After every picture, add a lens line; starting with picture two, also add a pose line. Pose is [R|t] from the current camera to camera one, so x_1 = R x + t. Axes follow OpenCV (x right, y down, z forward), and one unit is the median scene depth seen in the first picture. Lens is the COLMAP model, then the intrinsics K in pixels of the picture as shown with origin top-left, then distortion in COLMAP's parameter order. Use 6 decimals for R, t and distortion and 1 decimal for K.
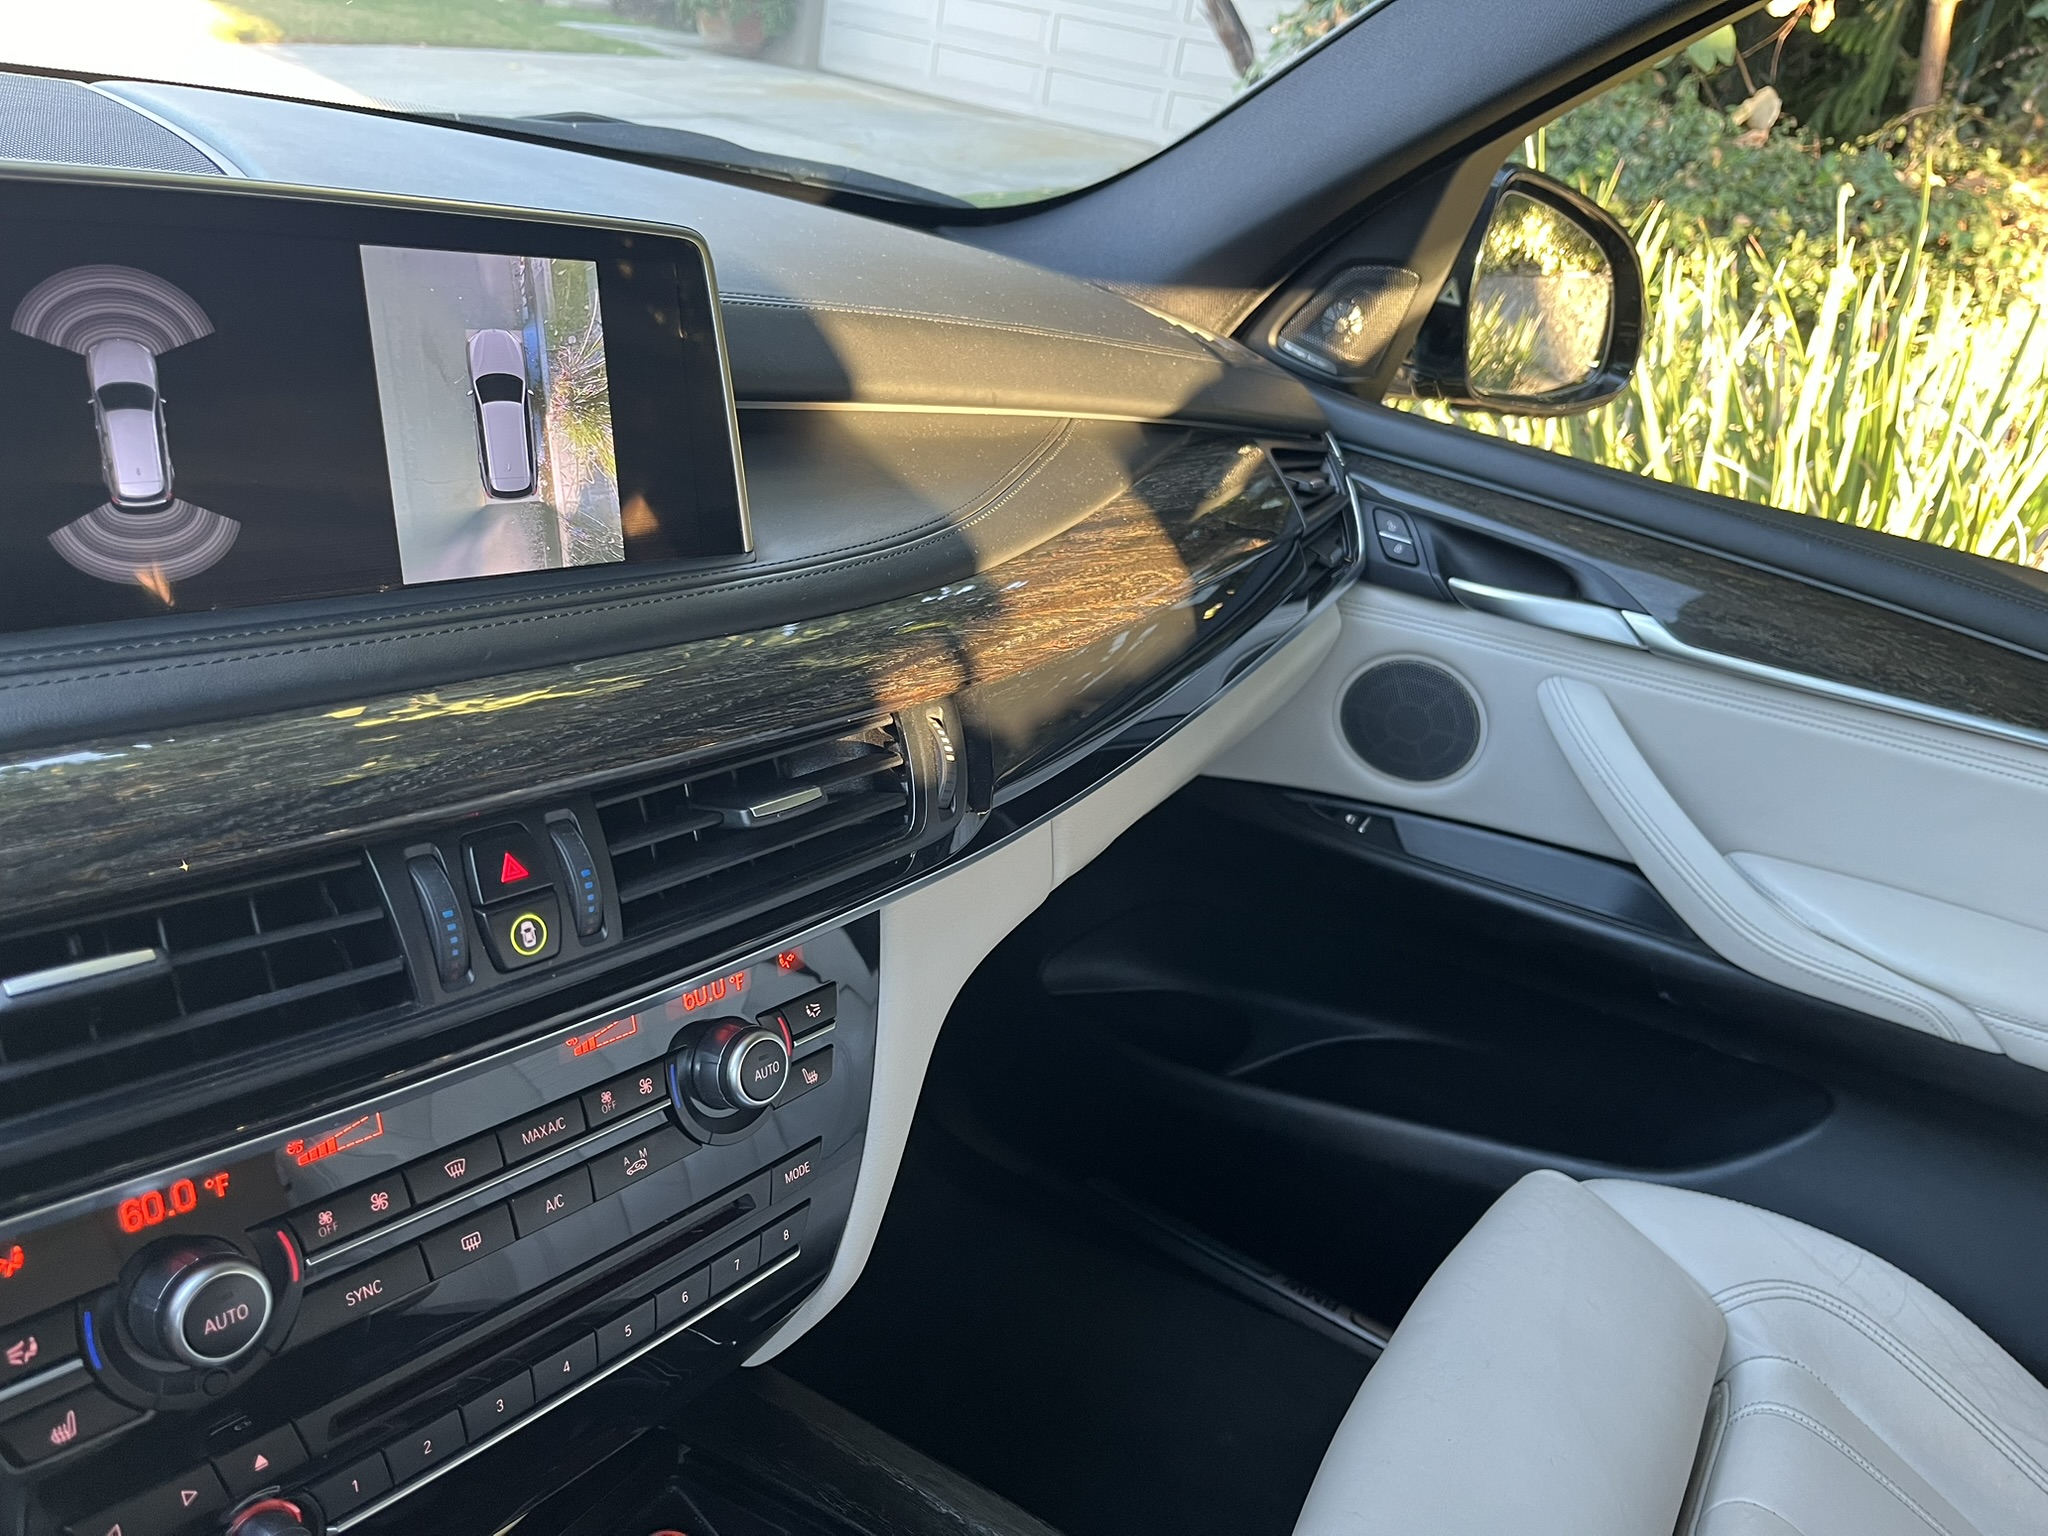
lens RADIAL K [[1559.2, 0, 997.3], [0, 1559.2, 780.7], [0, 0, 1]] dist [0.049266, -0.073792]
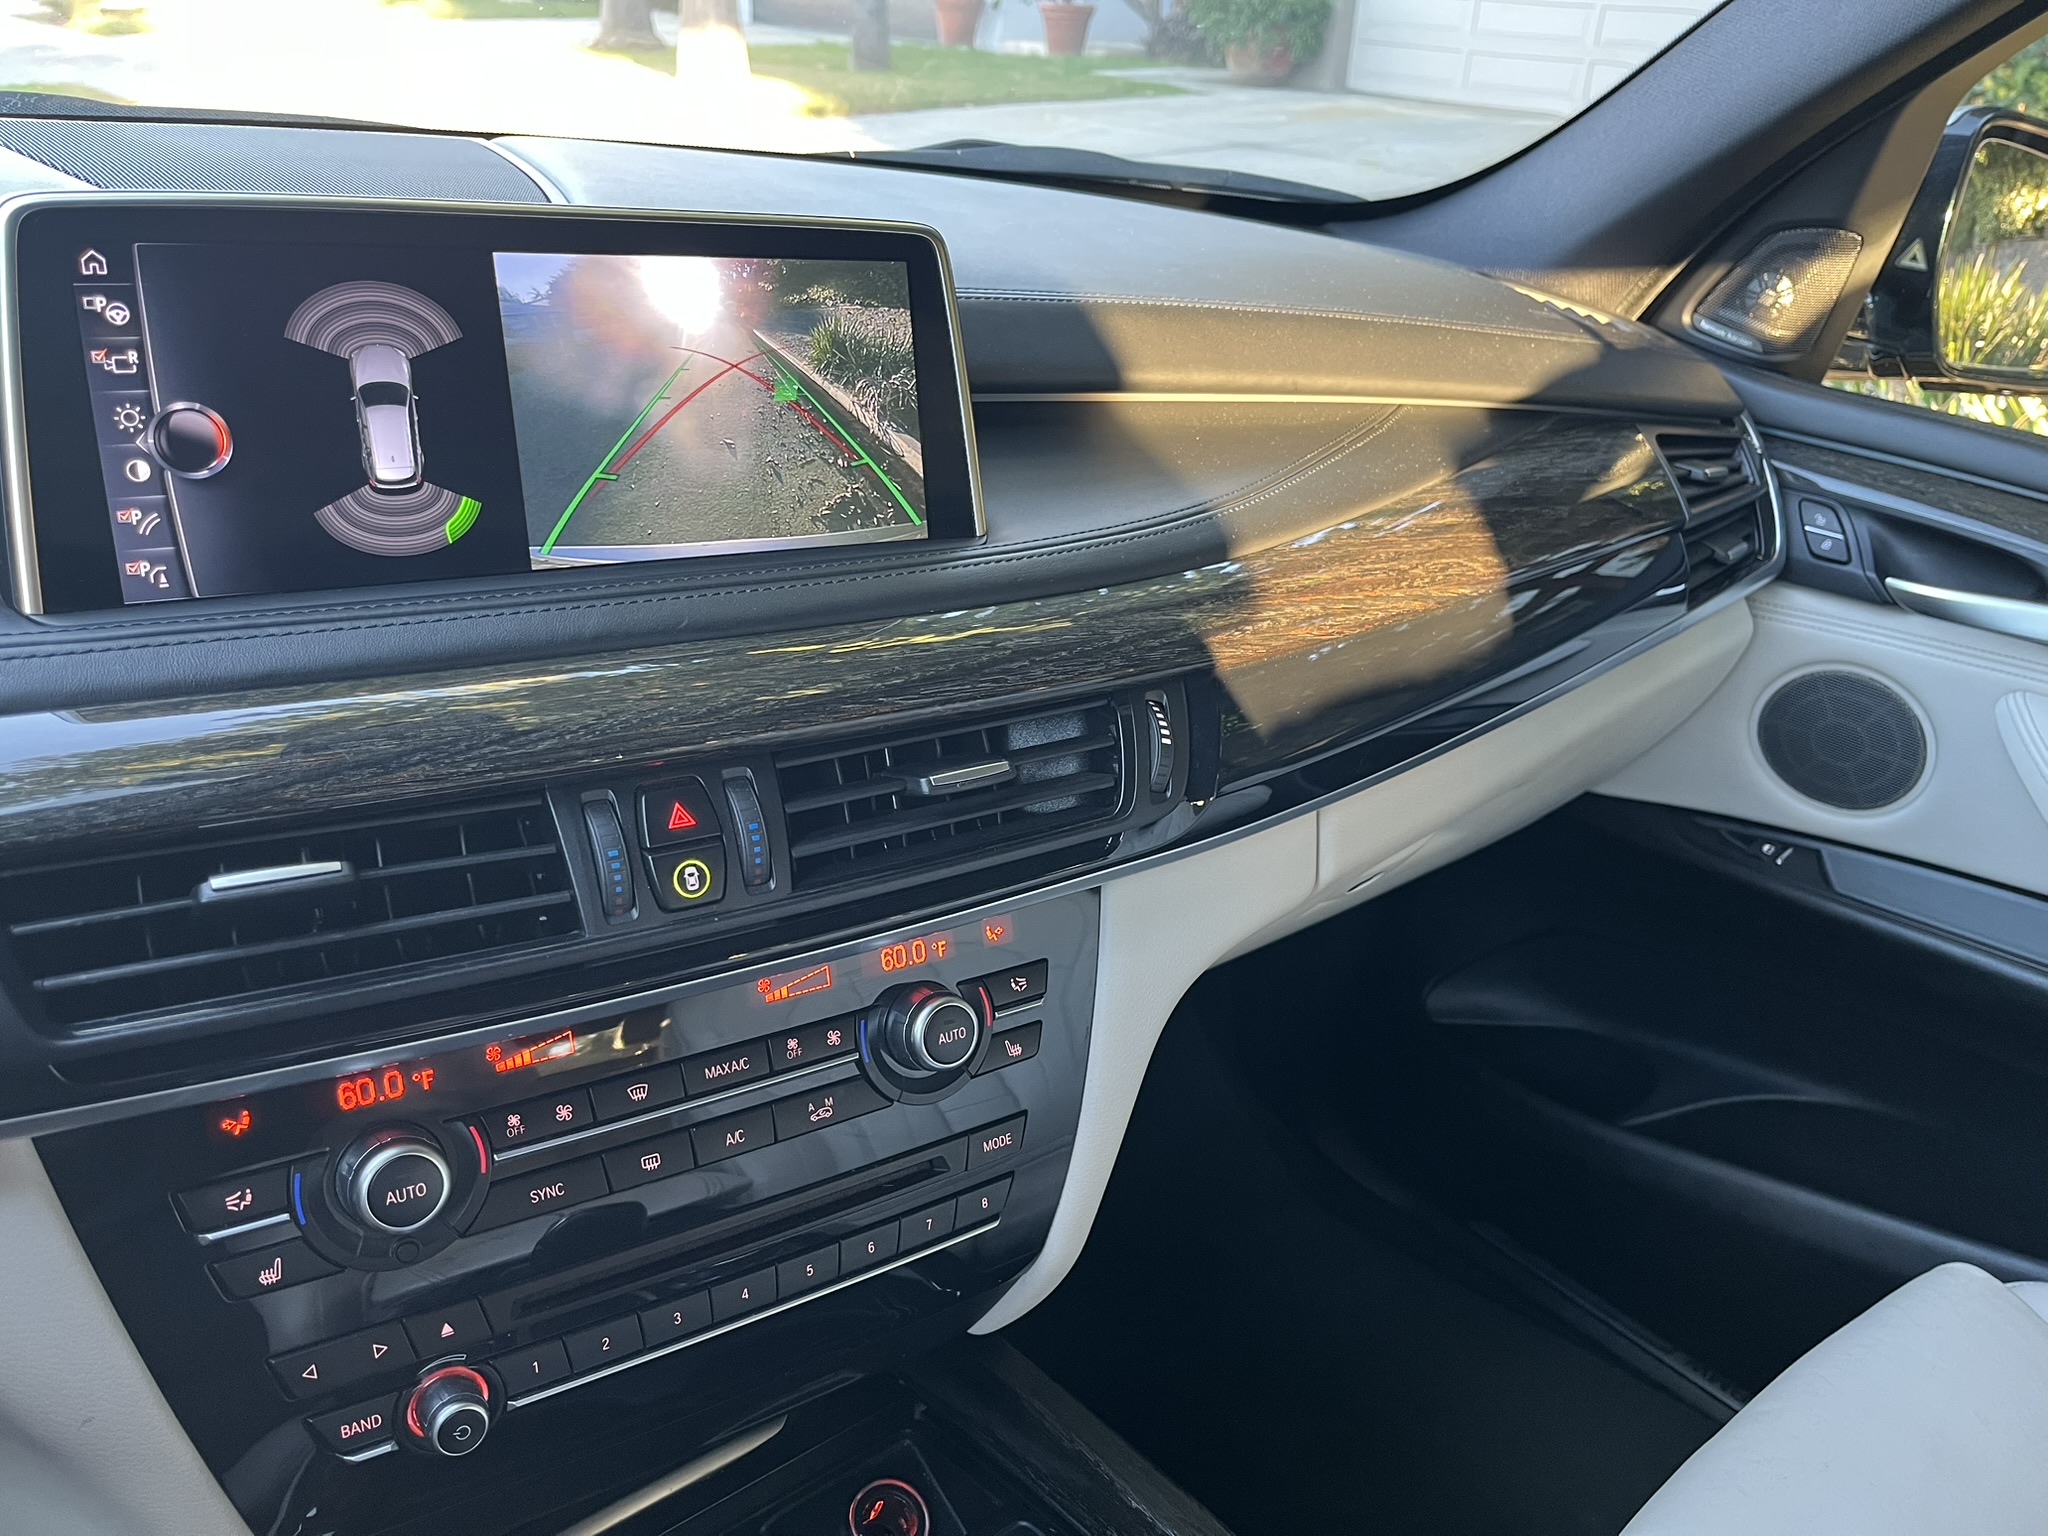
lens RADIAL K [[1559.2, 0, 1011.5], [0, 1559.2, 779.7], [0, 0, 1]] dist [0.049266, -0.073792]
pose [[0.951038, 0.035876, -0.306985, 0.168556], [-0.040989, 0.999107, -0.010223, 0.022437], [0.306344, 0.022306, 0.951660, 0.027578]]
